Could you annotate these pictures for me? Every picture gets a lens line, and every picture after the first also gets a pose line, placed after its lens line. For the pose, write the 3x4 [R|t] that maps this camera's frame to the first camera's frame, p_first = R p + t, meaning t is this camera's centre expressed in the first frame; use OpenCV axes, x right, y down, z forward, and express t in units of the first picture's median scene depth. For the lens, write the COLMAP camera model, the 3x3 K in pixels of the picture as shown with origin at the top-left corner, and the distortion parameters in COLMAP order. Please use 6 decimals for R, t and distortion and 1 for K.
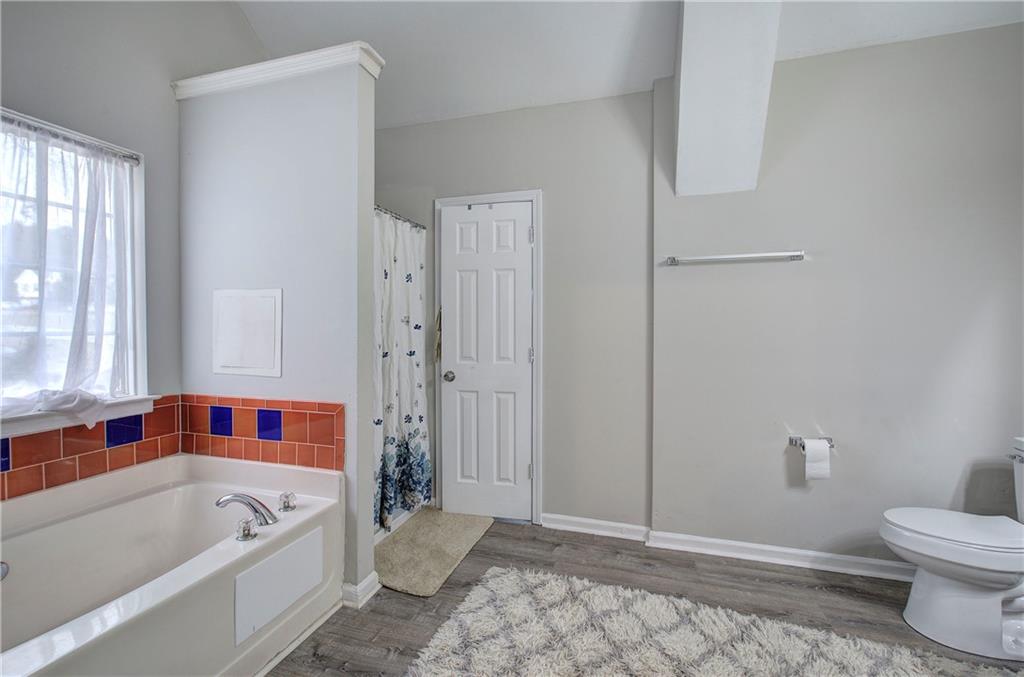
lens RADIAL K [[432.2, 0, 512.0], [0, 432.2, 338.5], [0, 0, 1]] dist [-0.002076, 0.000637]
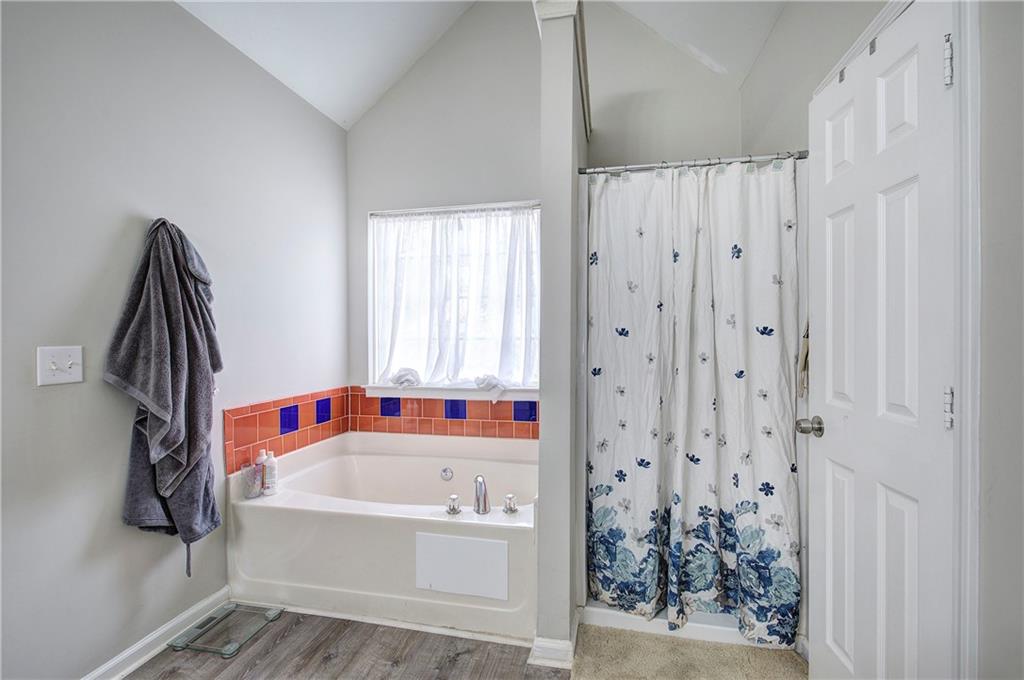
lens RADIAL K [[454.9, 0, 512.0], [0, 454.9, 340.0], [0, 0, 1]] dist [0.000974, 0.000134]
pose [[0.082174, 0.009648, -0.996571, 0.475131], [-0.015728, 0.999841, 0.008383, -0.018276], [0.996494, 0.014985, 0.082313, 0.785527]]
